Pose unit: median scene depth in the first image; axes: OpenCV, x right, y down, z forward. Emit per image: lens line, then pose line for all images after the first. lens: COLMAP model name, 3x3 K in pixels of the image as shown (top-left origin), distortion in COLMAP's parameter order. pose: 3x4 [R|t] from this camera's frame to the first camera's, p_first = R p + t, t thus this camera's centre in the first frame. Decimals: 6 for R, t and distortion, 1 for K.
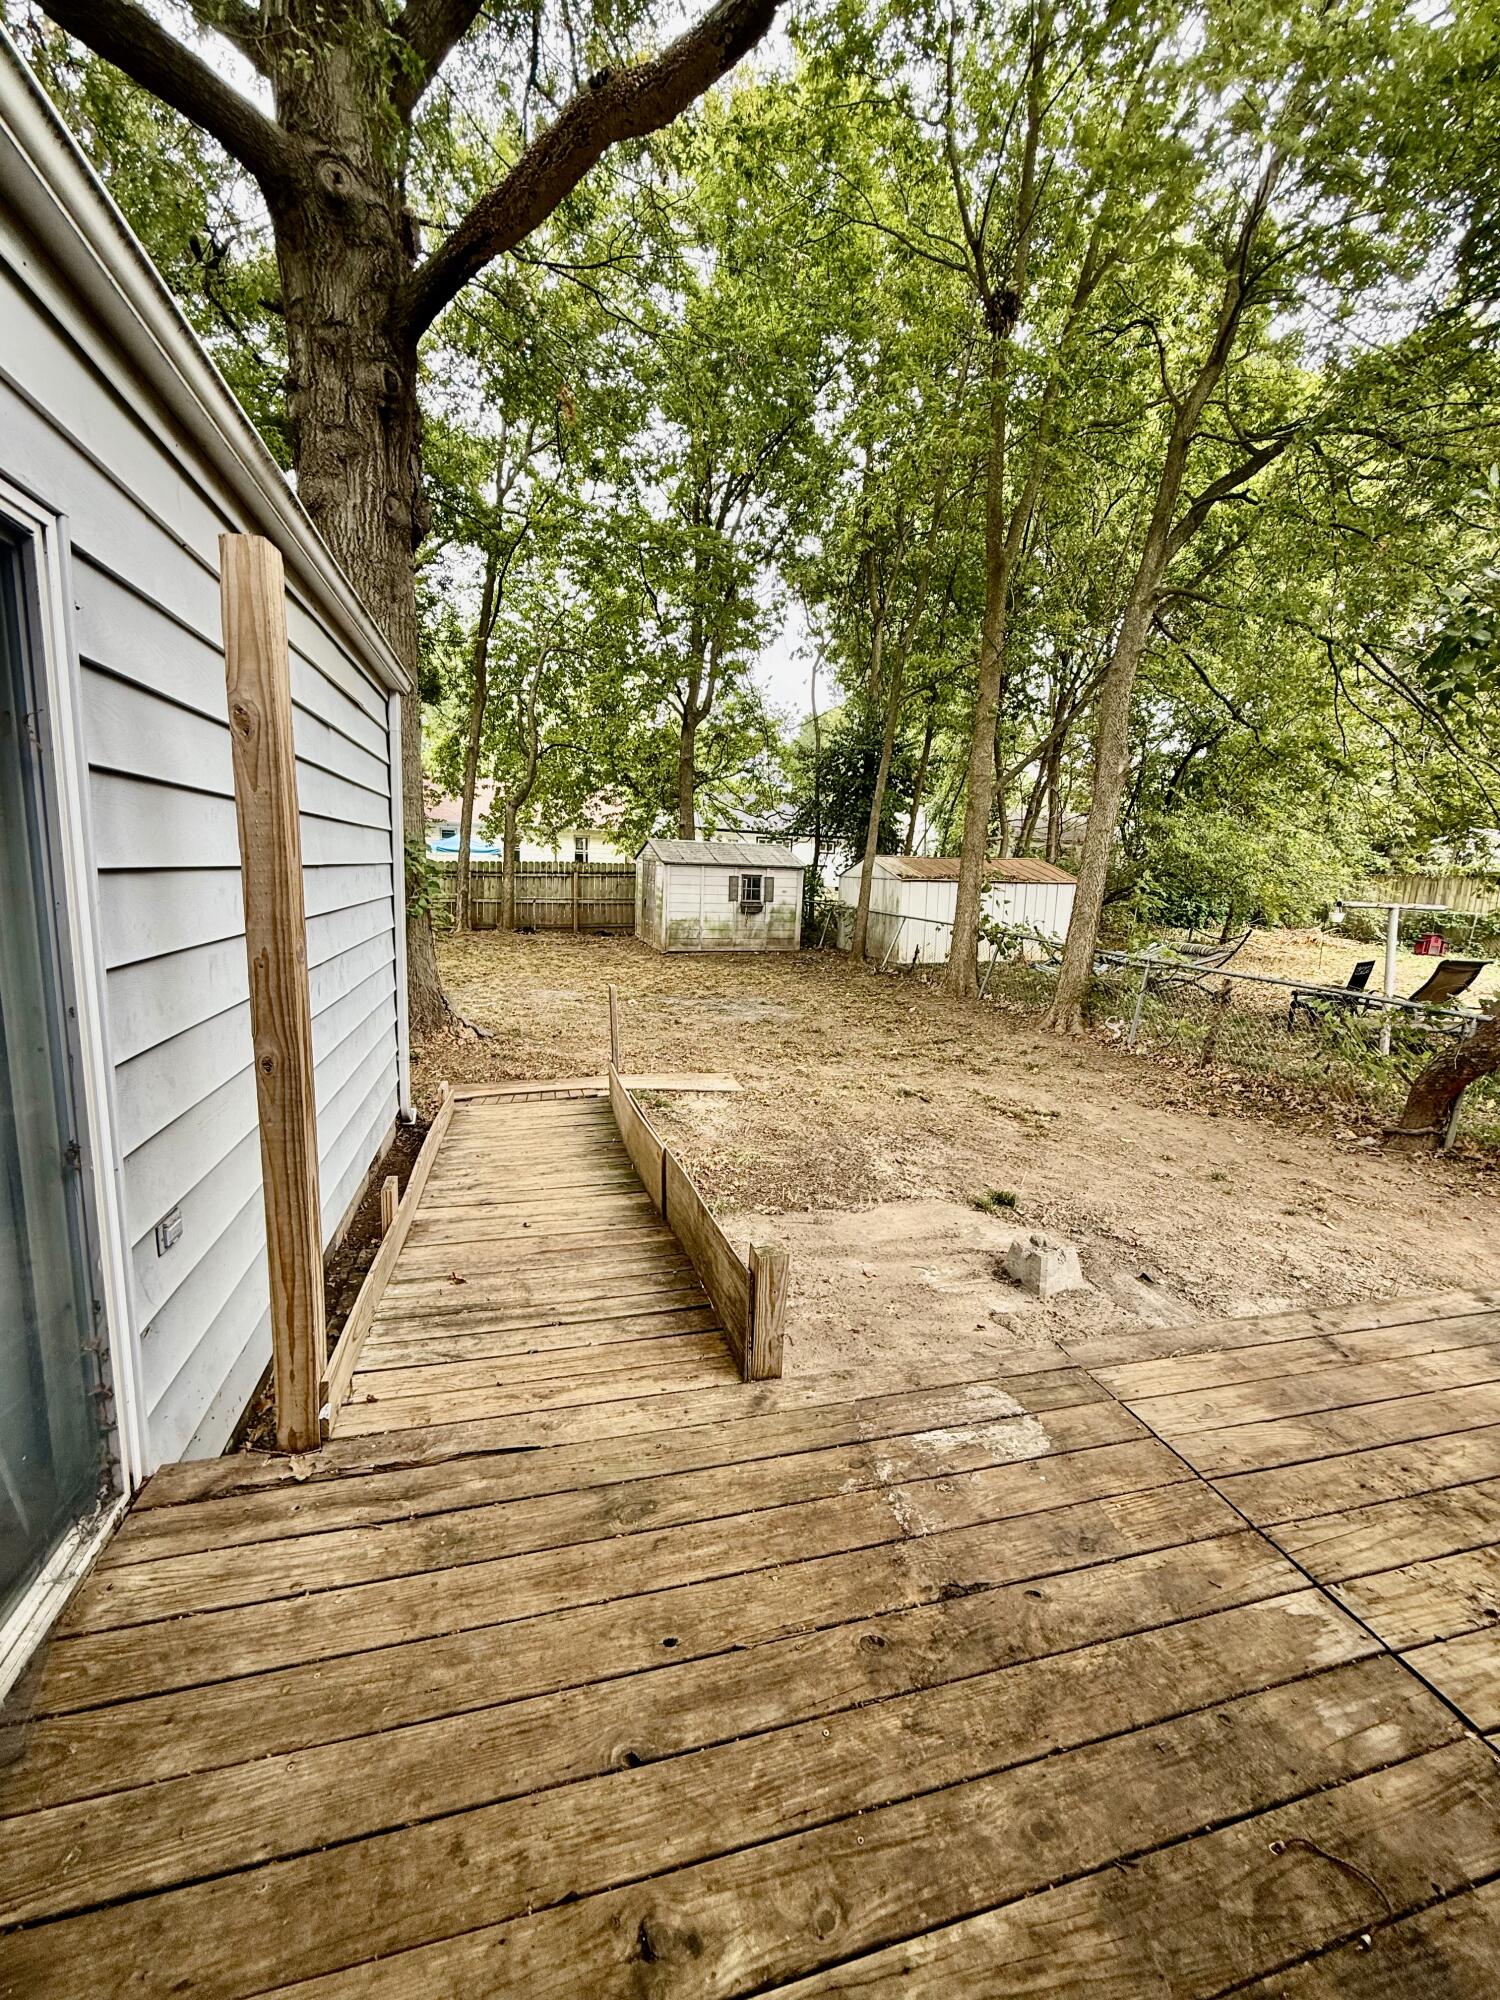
lens RADIAL K [[792.3, 0, 747.5], [0, 792.3, 1001.7], [0, 0, 1]] dist [-0.000860, 0.000174]
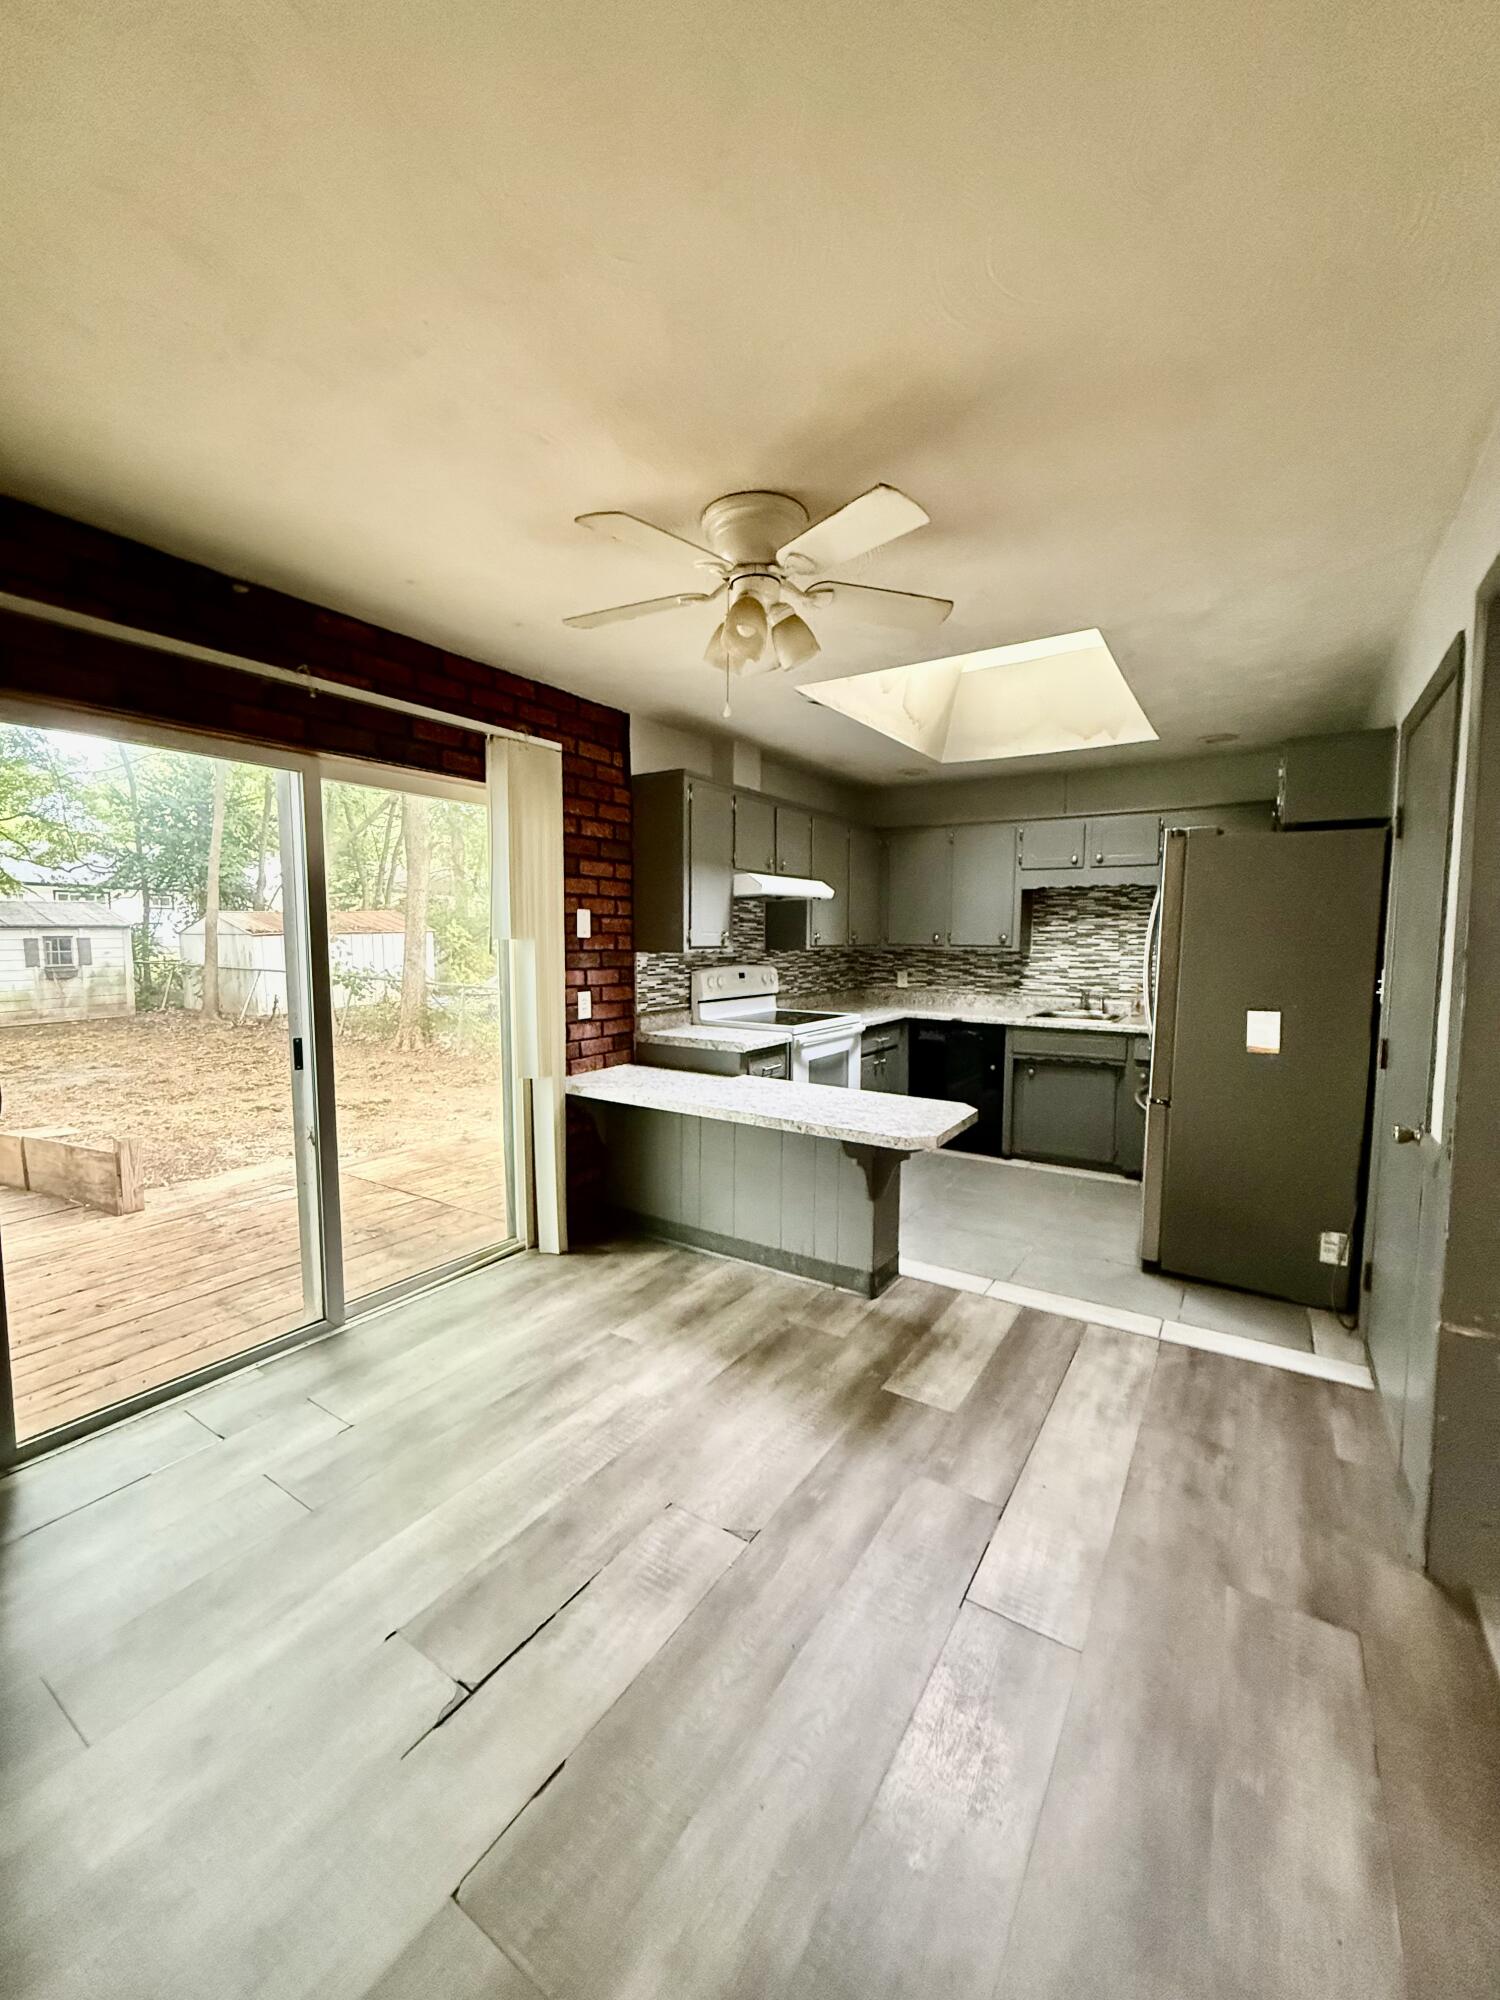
lens RADIAL K [[792.3, 0, 748.7], [0, 792.3, 997.6], [0, 0, 1]] dist [-0.000860, 0.000174]
pose [[0.744890, -0.093833, 0.660556, -0.011666], [0.137413, 0.990411, -0.014267, 0.032108], [-0.652884, 0.101396, 0.750641, -0.194032]]
